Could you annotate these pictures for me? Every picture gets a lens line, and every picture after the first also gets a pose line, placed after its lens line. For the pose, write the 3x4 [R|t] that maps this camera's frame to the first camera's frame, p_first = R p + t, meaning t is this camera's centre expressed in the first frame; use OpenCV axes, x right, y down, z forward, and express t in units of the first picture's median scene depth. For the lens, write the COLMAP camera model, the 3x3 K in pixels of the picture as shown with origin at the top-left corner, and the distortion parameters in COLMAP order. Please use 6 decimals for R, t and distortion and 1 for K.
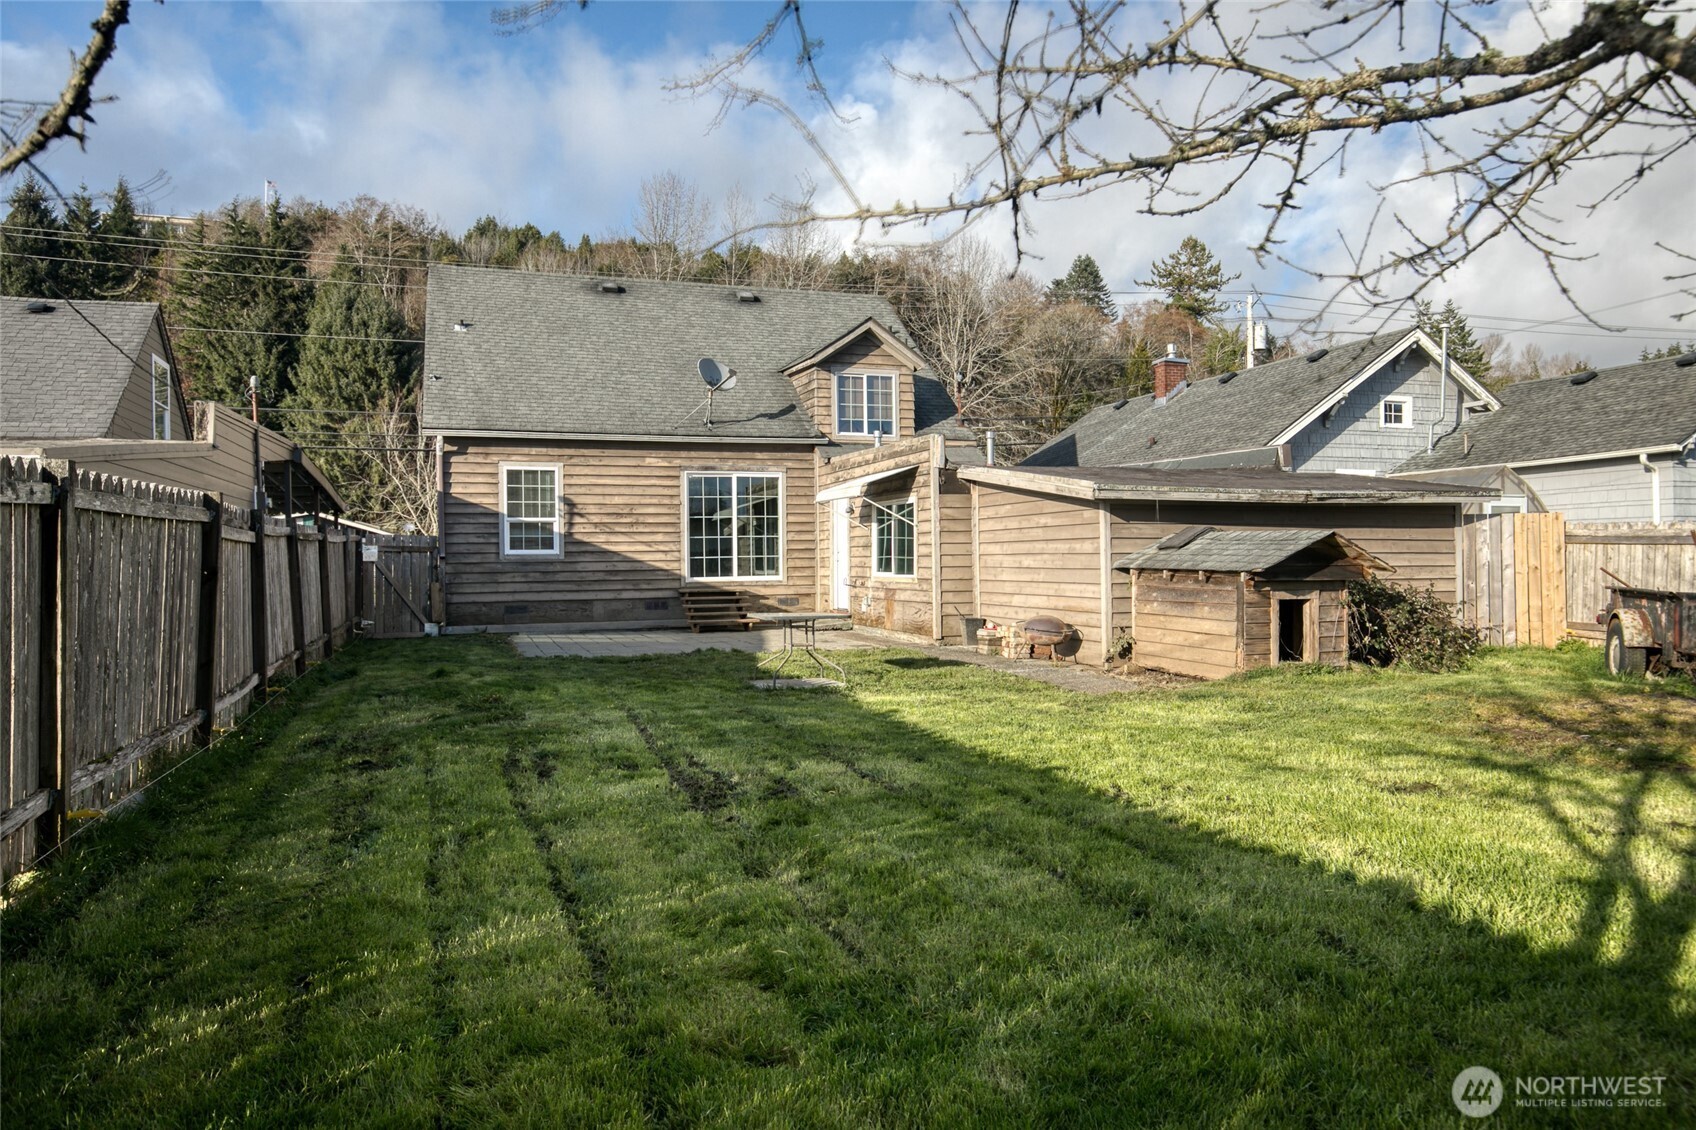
lens RADIAL K [[1116.5, 0, 835.2], [0, 1116.5, 566.0], [0, 0, 1]] dist [-0.004753, 0.007335]
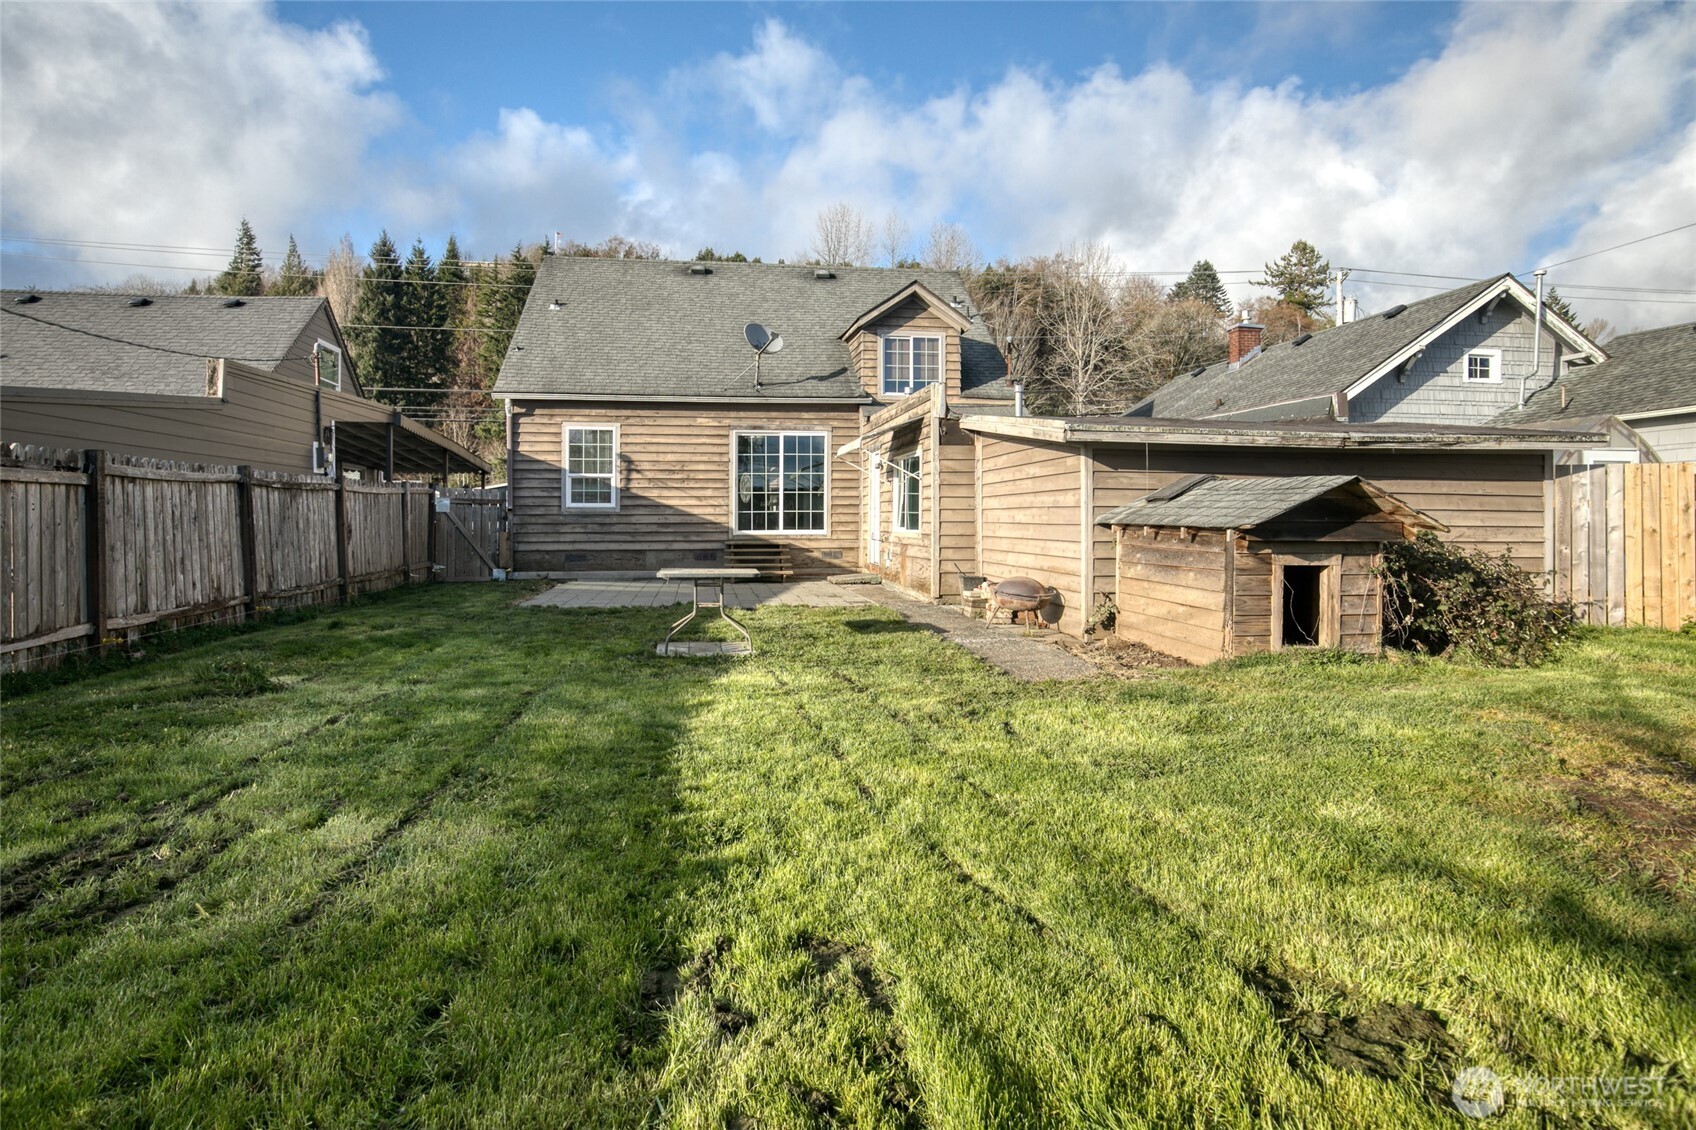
lens RADIAL K [[892.2, 0, 819.4], [0, 892.2, 525.1], [0, 0, 1]] dist [-0.029607, 0.007517]
pose [[0.981507, 0.011738, -0.191065, 0.116256], [-0.011561, 0.999931, 0.002039, 0.002666], [0.191076, 0.000208, 0.981575, 0.196757]]
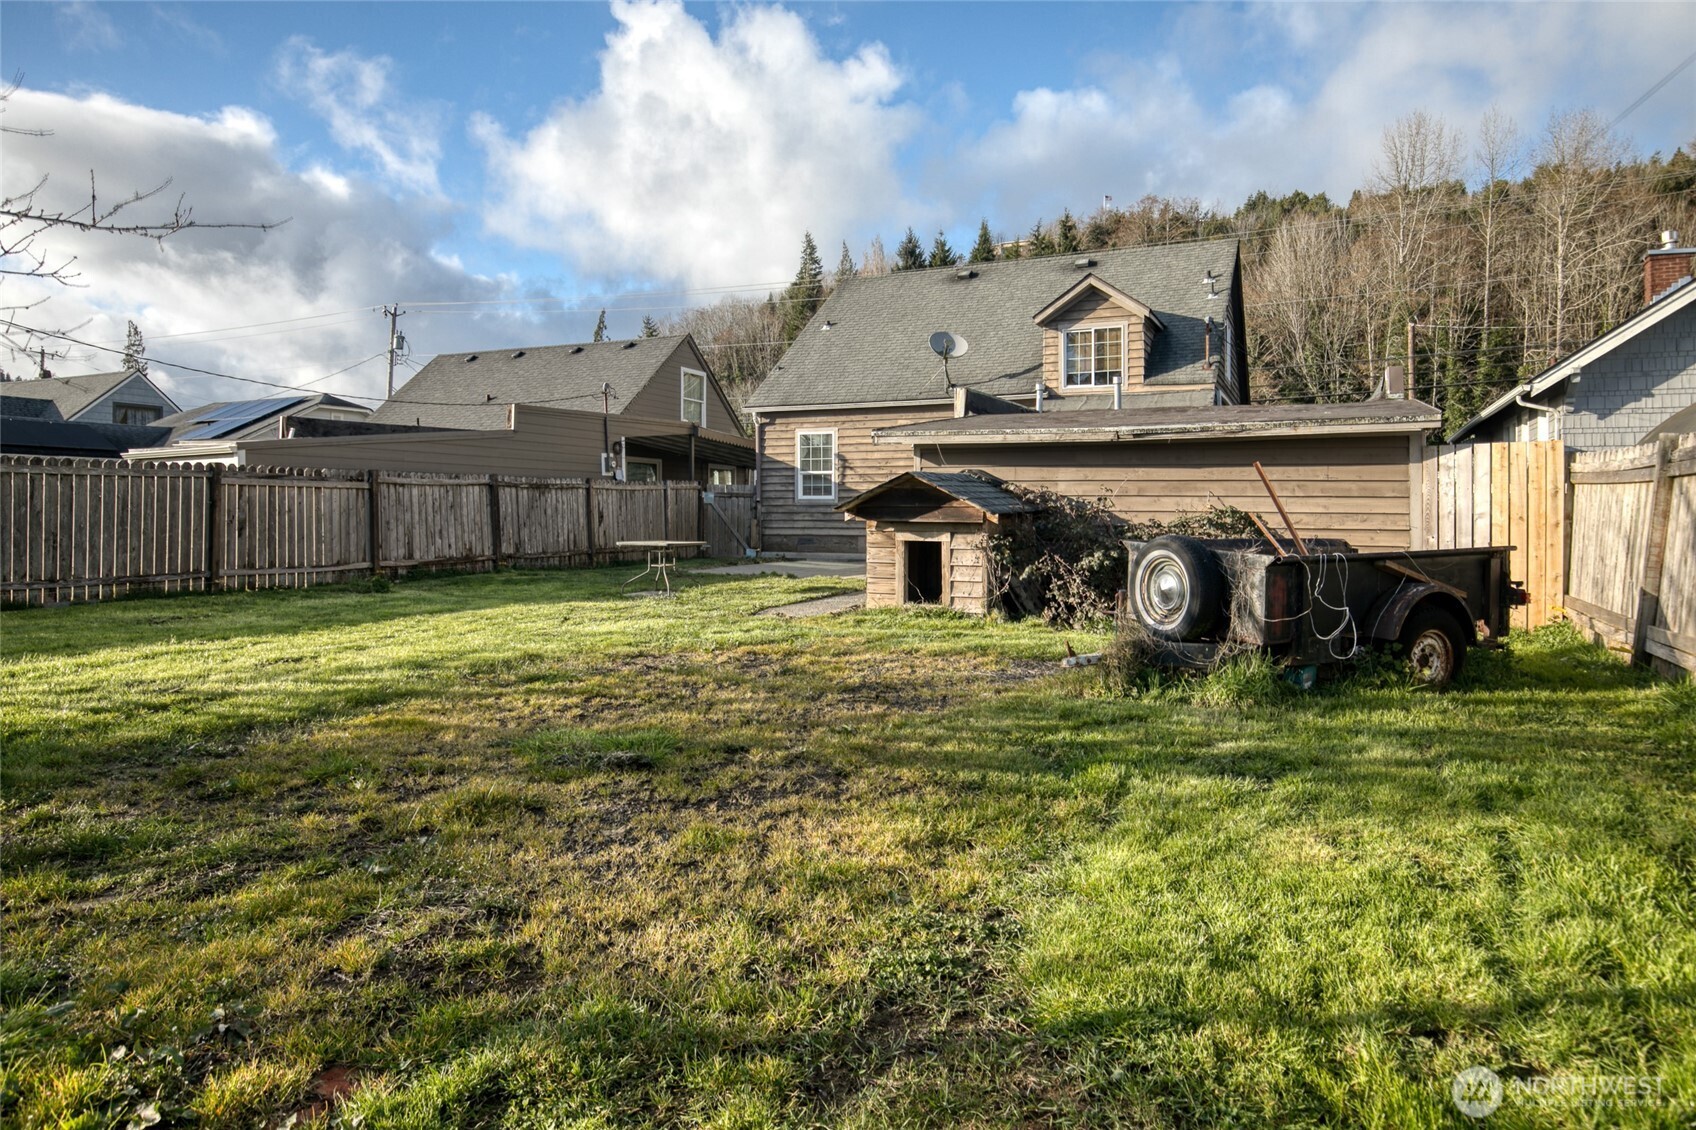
lens RADIAL K [[1007.8, 0, 846.7], [0, 1007.8, 519.2], [0, 0, 1]] dist [-0.009592, -0.001258]
pose [[0.728534, 0.016117, -0.684820, 0.573962], [-0.013947, 0.999865, 0.008695, 0.002245], [0.684868, 0.003217, 0.728660, 0.176609]]
